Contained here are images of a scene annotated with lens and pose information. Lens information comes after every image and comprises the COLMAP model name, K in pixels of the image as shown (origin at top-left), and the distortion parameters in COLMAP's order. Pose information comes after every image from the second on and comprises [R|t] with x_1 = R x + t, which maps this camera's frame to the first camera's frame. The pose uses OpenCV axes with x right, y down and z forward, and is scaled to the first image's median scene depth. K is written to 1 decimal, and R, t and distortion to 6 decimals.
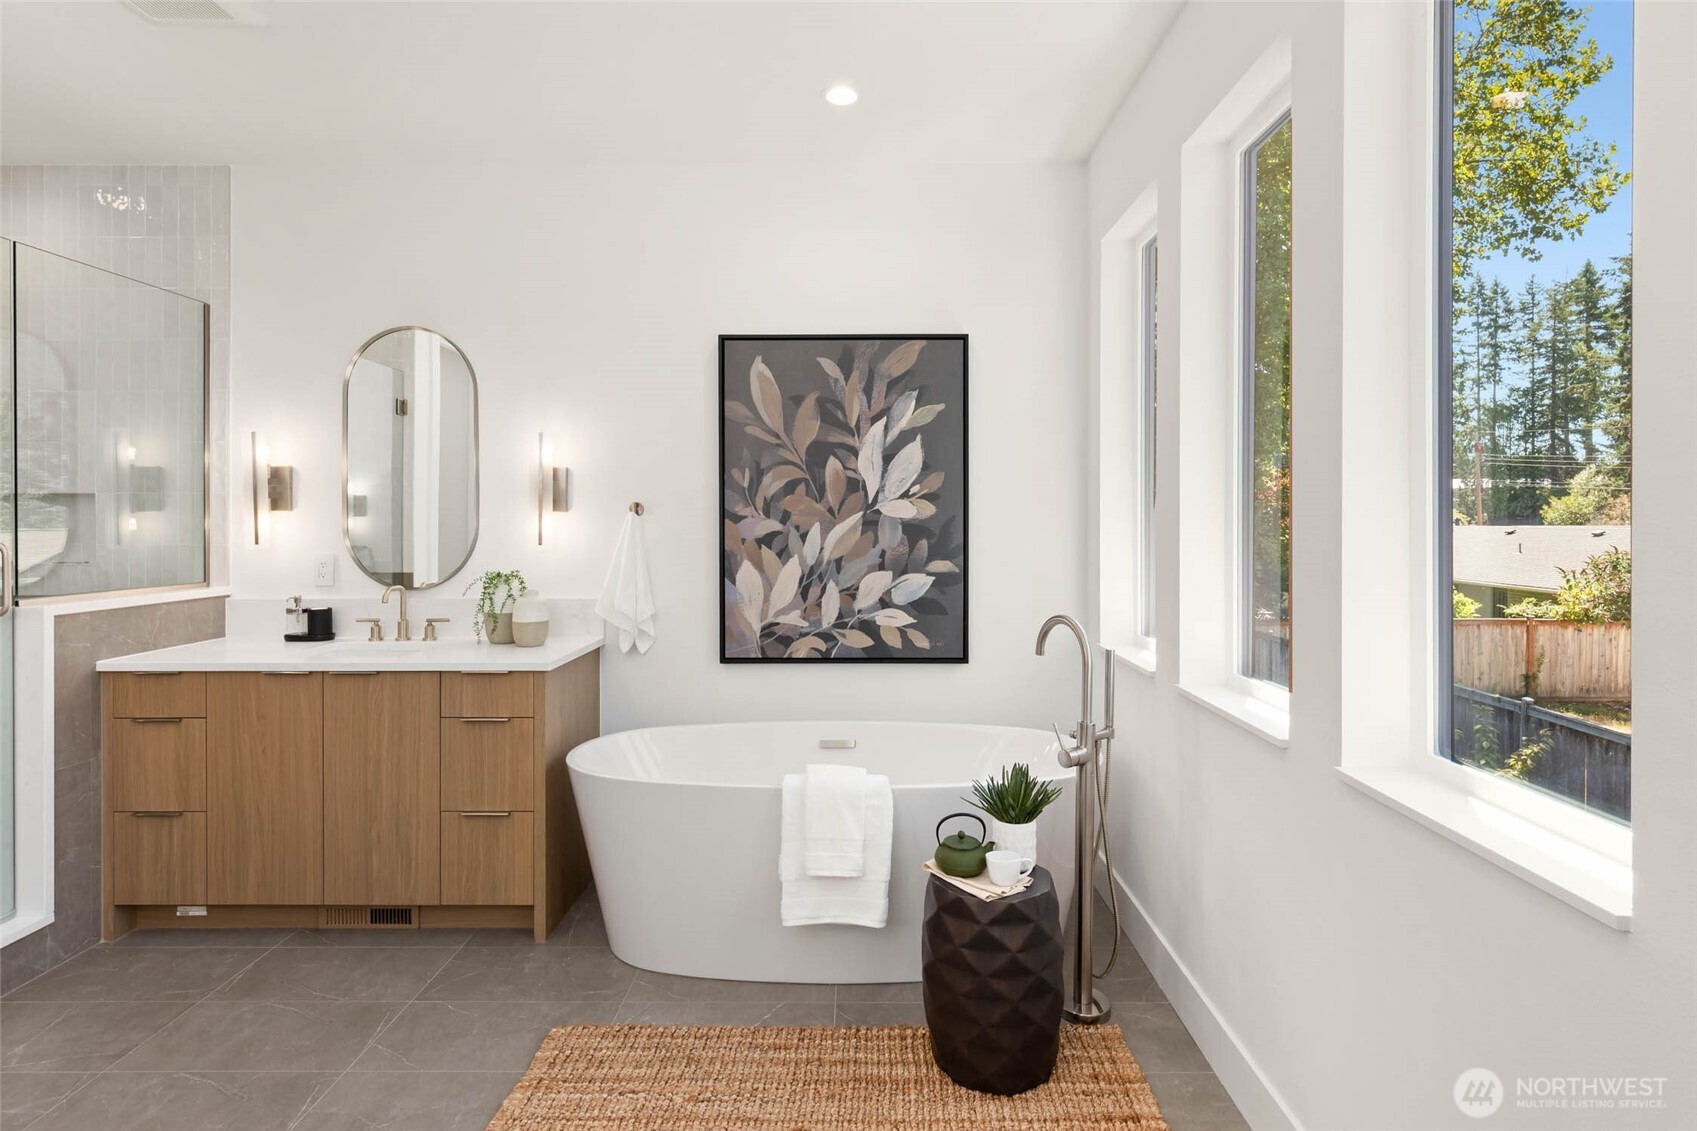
lens RADIAL K [[819.7, 0, 850.9], [0, 819.7, 517.0], [0, 0, 1]] dist [-0.000063, -0.000061]
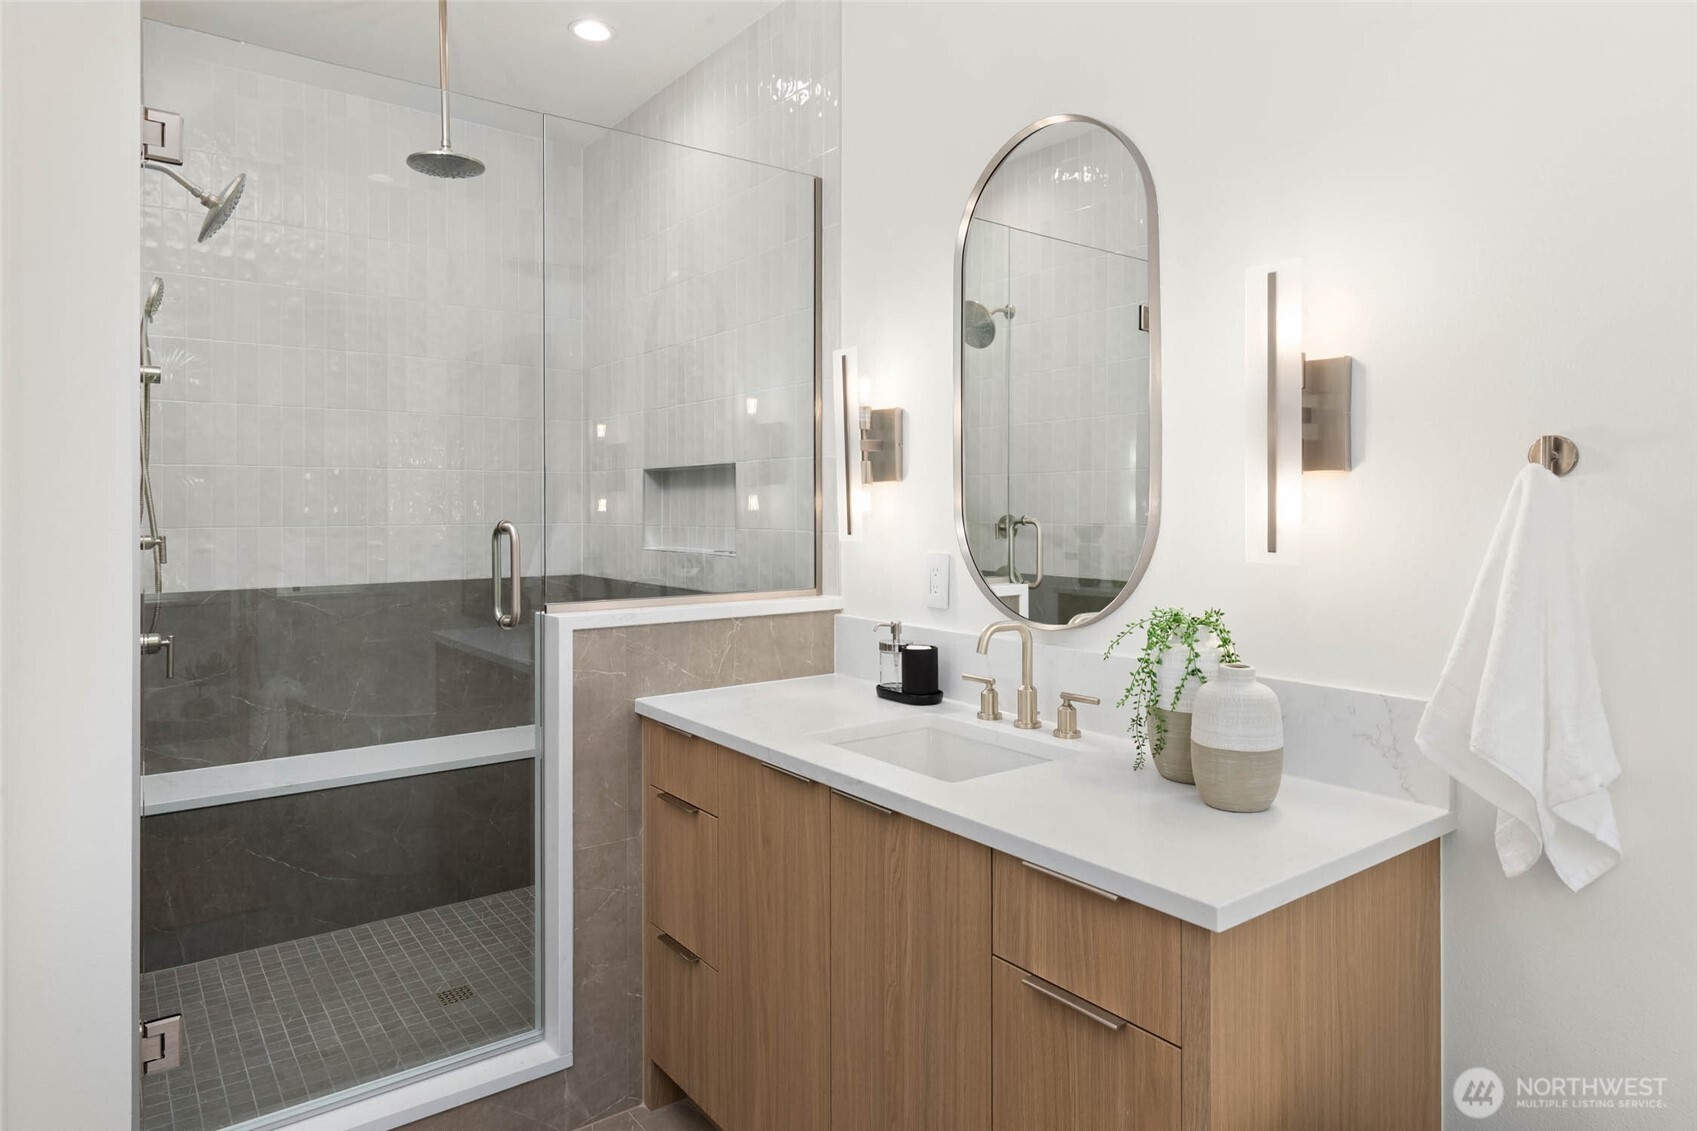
lens RADIAL K [[1013.5, 0, 850.2], [0, 1013.5, 495.8], [0, 0, 1]] dist [-0.004306, -0.002381]
pose [[0.609204, -0.007372, -0.792979, -0.111875], [0.000851, 0.999962, -0.008643, 0.010956], [0.793013, 0.004590, 0.609187, 0.539647]]
